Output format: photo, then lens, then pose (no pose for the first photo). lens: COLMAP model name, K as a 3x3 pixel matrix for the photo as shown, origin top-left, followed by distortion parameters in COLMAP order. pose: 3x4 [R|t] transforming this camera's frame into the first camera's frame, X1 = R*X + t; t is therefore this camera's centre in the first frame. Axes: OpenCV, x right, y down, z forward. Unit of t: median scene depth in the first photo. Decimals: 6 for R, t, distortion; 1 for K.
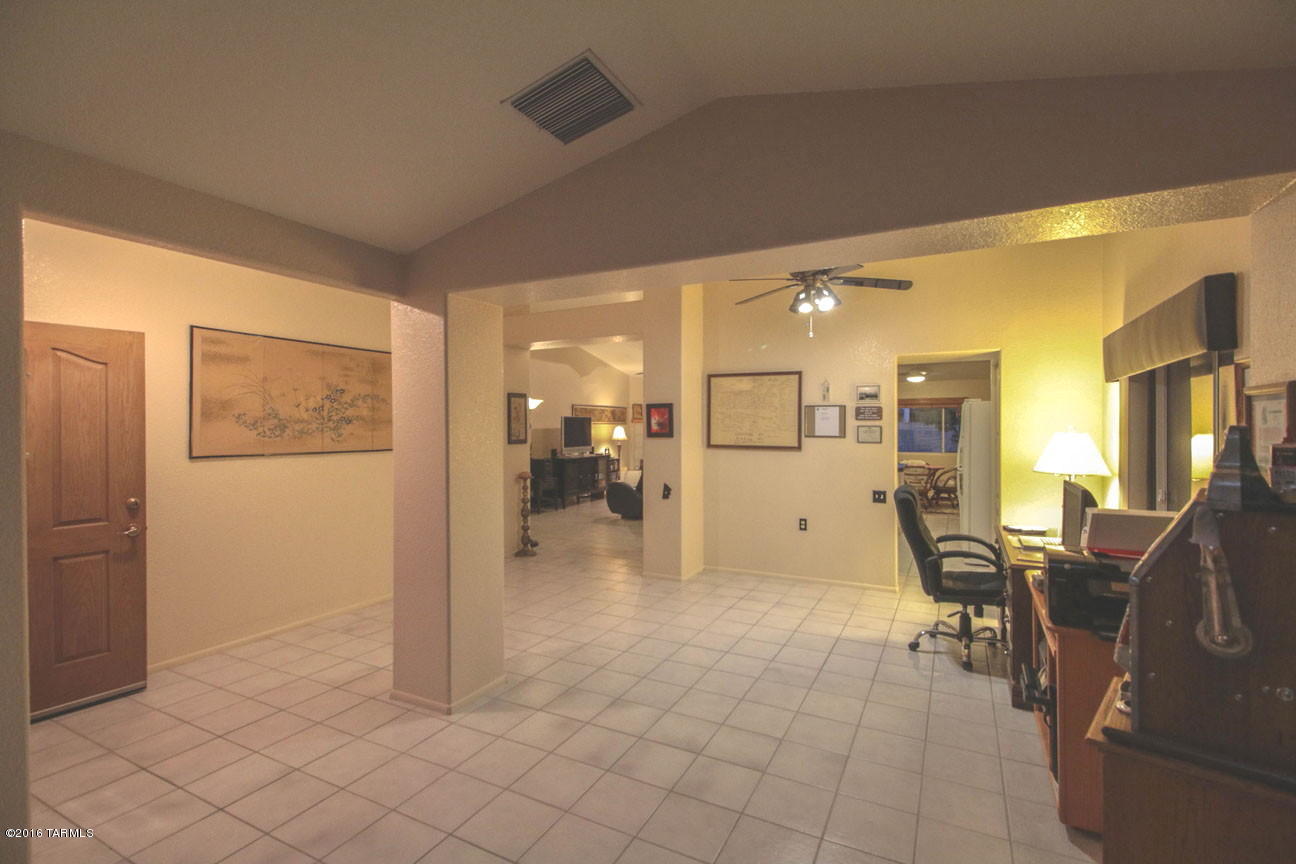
lens RADIAL K [[600.5, 0, 641.9], [0, 600.5, 429.2], [0, 0, 1]] dist [-0.002719, -0.000258]
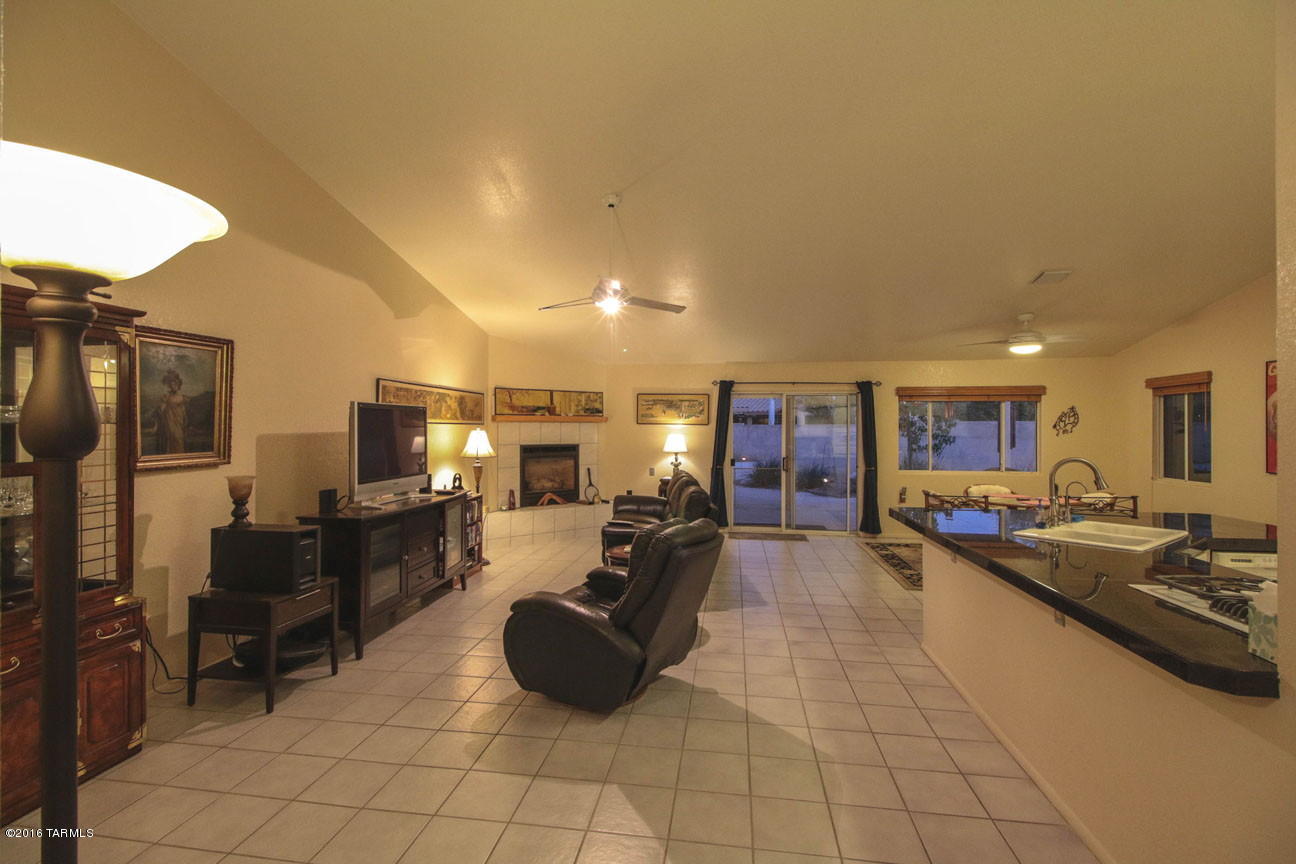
lens RADIAL K [[600.5, 0, 647.5], [0, 600.5, 430.7], [0, 0, 1]] dist [-0.002719, -0.000258]
pose [[0.943227, 0.001635, 0.332145, -0.072277], [-0.000507, 0.999994, -0.003485, -0.001550], [-0.332149, 0.003119, 0.943222, 0.506847]]
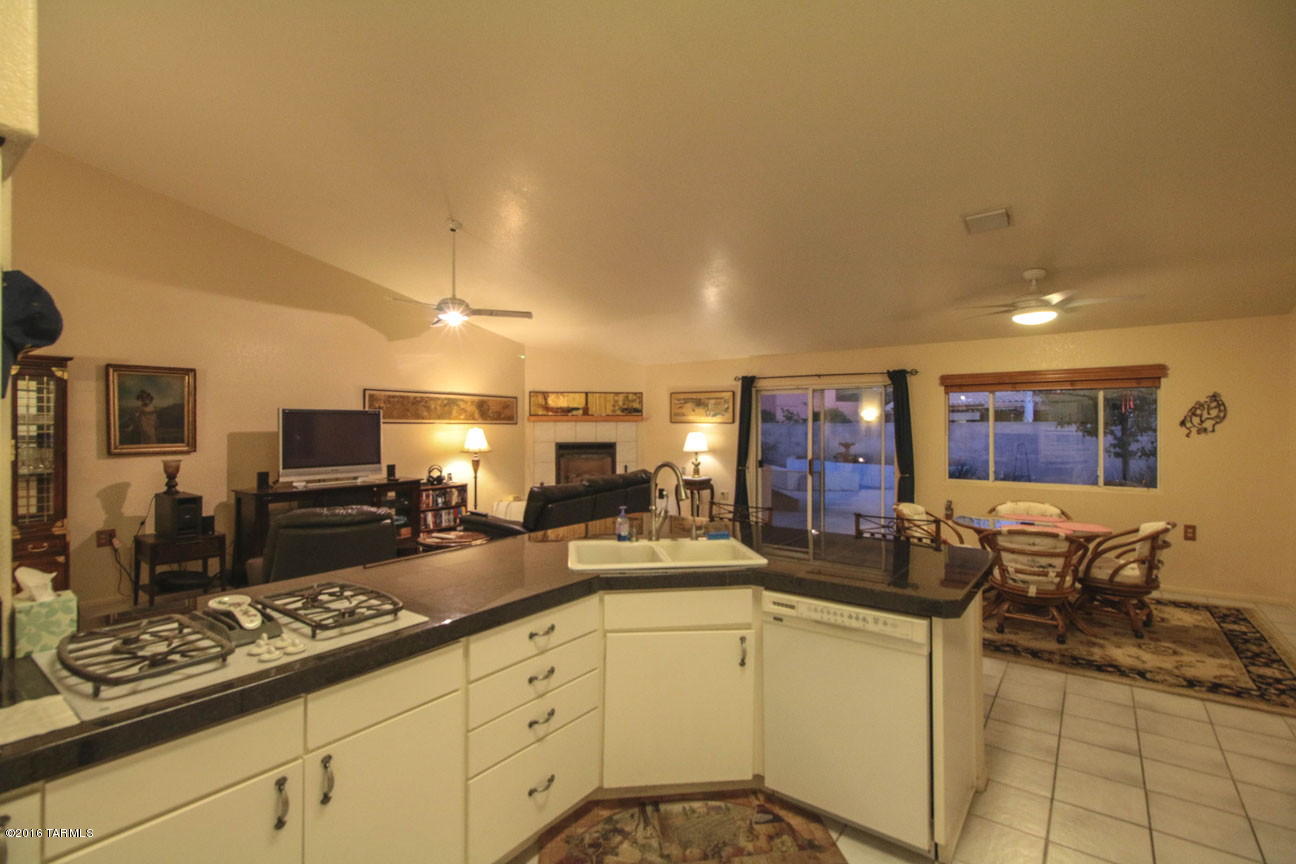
lens RADIAL K [[600.5, 0, 647.8], [0, 600.5, 433.4], [0, 0, 1]] dist [-0.002719, -0.000258]
pose [[0.987752, 0.002280, -0.156016, 0.221546], [-0.001791, 0.999993, 0.003280, -0.001718], [0.156023, -0.002960, 0.987749, 0.472698]]
